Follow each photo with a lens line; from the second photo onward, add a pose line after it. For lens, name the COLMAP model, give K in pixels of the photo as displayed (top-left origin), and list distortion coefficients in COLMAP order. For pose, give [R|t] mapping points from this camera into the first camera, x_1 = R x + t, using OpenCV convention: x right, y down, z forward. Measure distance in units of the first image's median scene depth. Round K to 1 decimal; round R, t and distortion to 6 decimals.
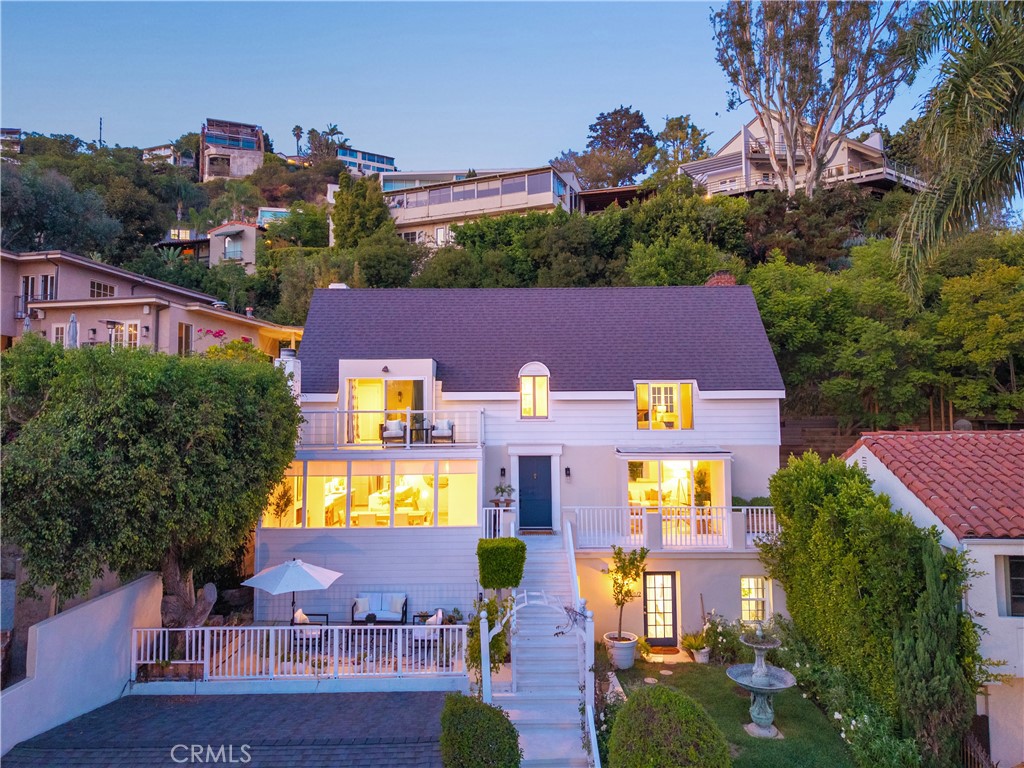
lens RADIAL K [[691.4, 0, 506.1], [0, 691.4, 375.4], [0, 0, 1]] dist [0.013615, -0.011817]
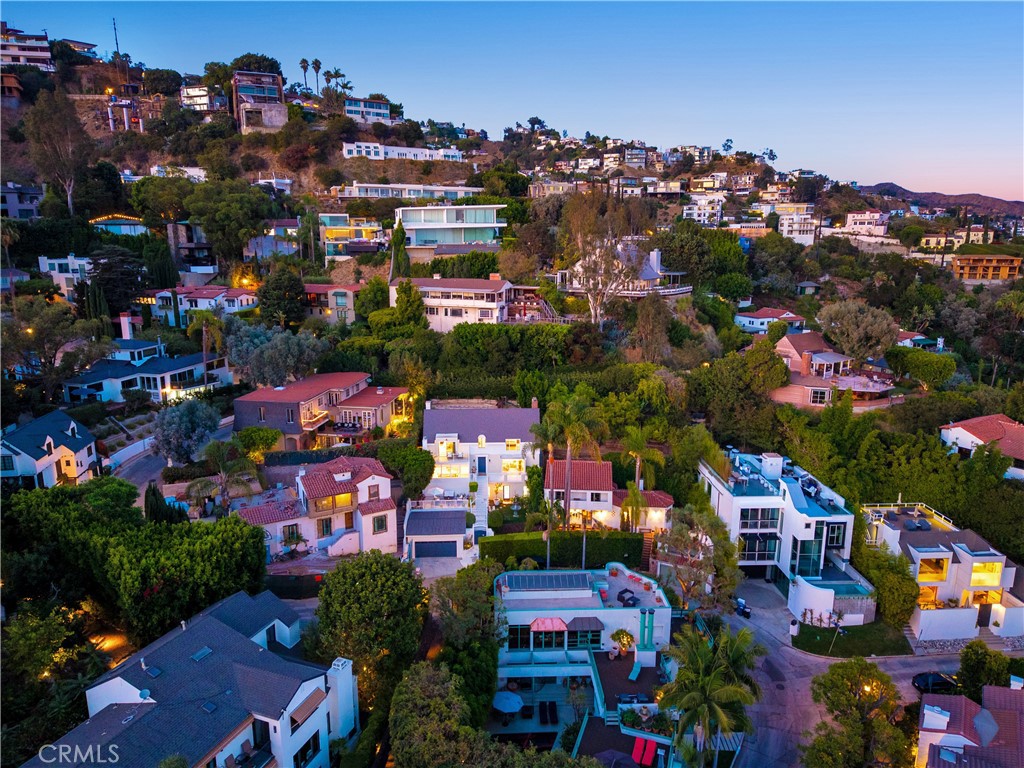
lens RADIAL K [[691.4, 0, 517.7], [0, 691.4, 375.5], [0, 0, 1]] dist [0.013615, -0.011817]
pose [[0.998601, -0.001048, 0.052875, 0.038412], [-0.013453, 0.961881, 0.273137, -1.517983], [-0.051146, -0.273467, 0.960521, -2.928526]]
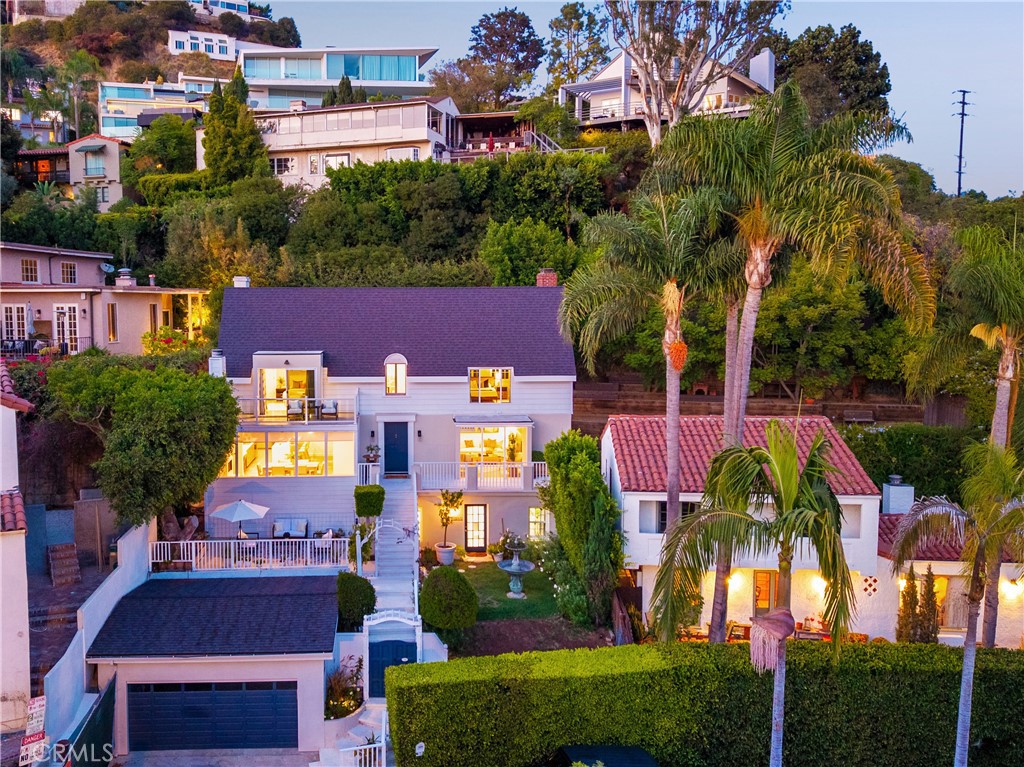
lens RADIAL K [[871.1, 0, 415.4], [0, 871.1, 376.1], [0, 0, 1]] dist [0.039247, -0.066788]
pose [[0.999533, 0.001103, 0.030553, 0.027897], [-0.005862, 0.987720, 0.156125, -0.246078], [-0.030005, -0.156231, 0.987265, -0.704093]]
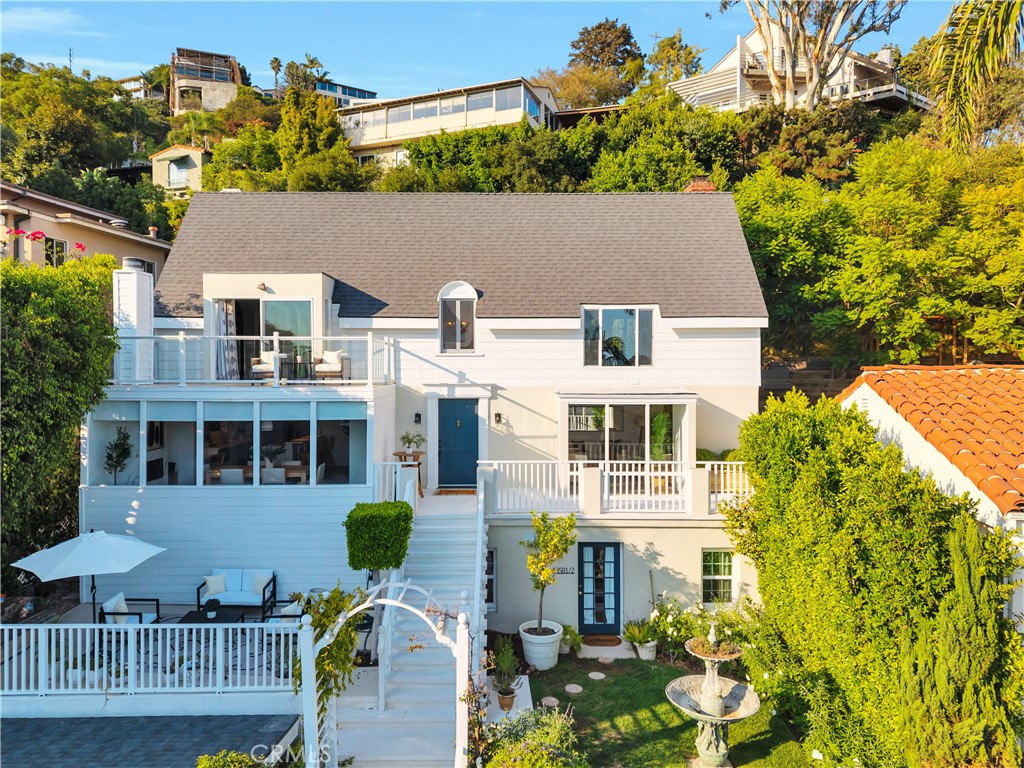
lens RADIAL K [[691.4, 0, 506.8], [0, 691.4, 374.5], [0, 0, 1]] dist [0.013615, -0.011817]
pose [[0.999956, 0.005152, 0.007821, 0.094249], [-0.005689, 0.997514, 0.070240, 0.032699], [-0.007440, -0.070281, 0.997499, 0.197403]]
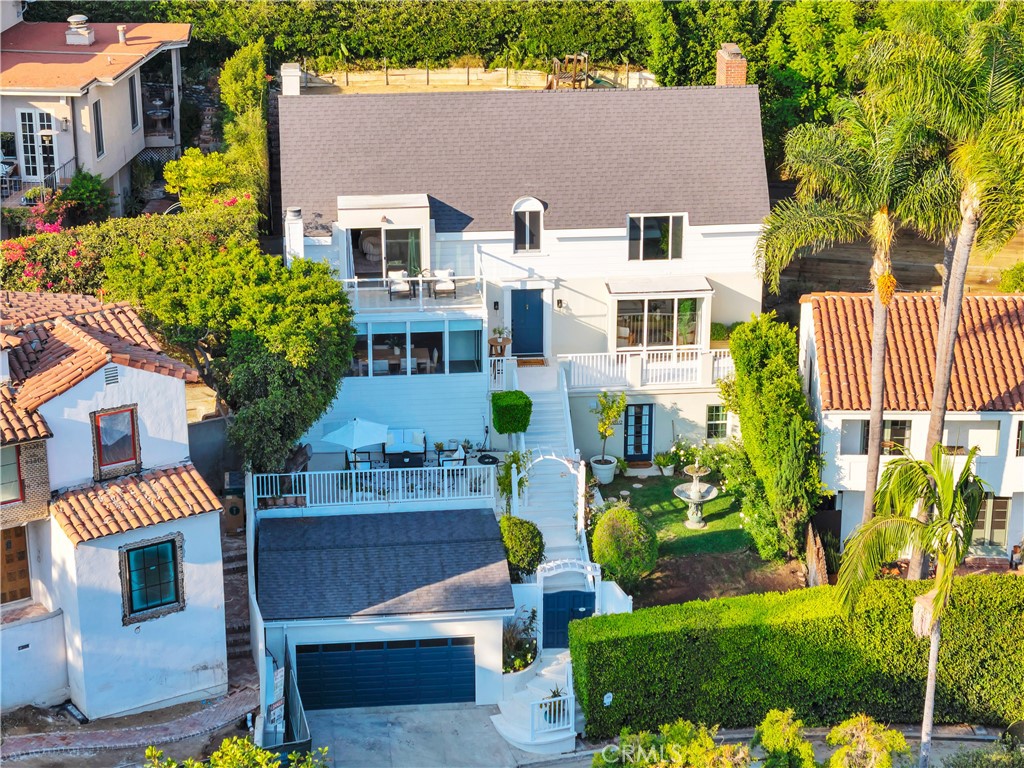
lens RADIAL K [[2051.4, 0, 513.0], [0, 2051.4, 384.1], [0, 0, 1]] dist [-0.075375, 0.000000]
pose [[0.994662, -0.029893, 0.098761, -0.283619], [-0.012619, 0.914691, 0.403956, -0.980164], [-0.102411, -0.403046, 0.909432, -1.811586]]
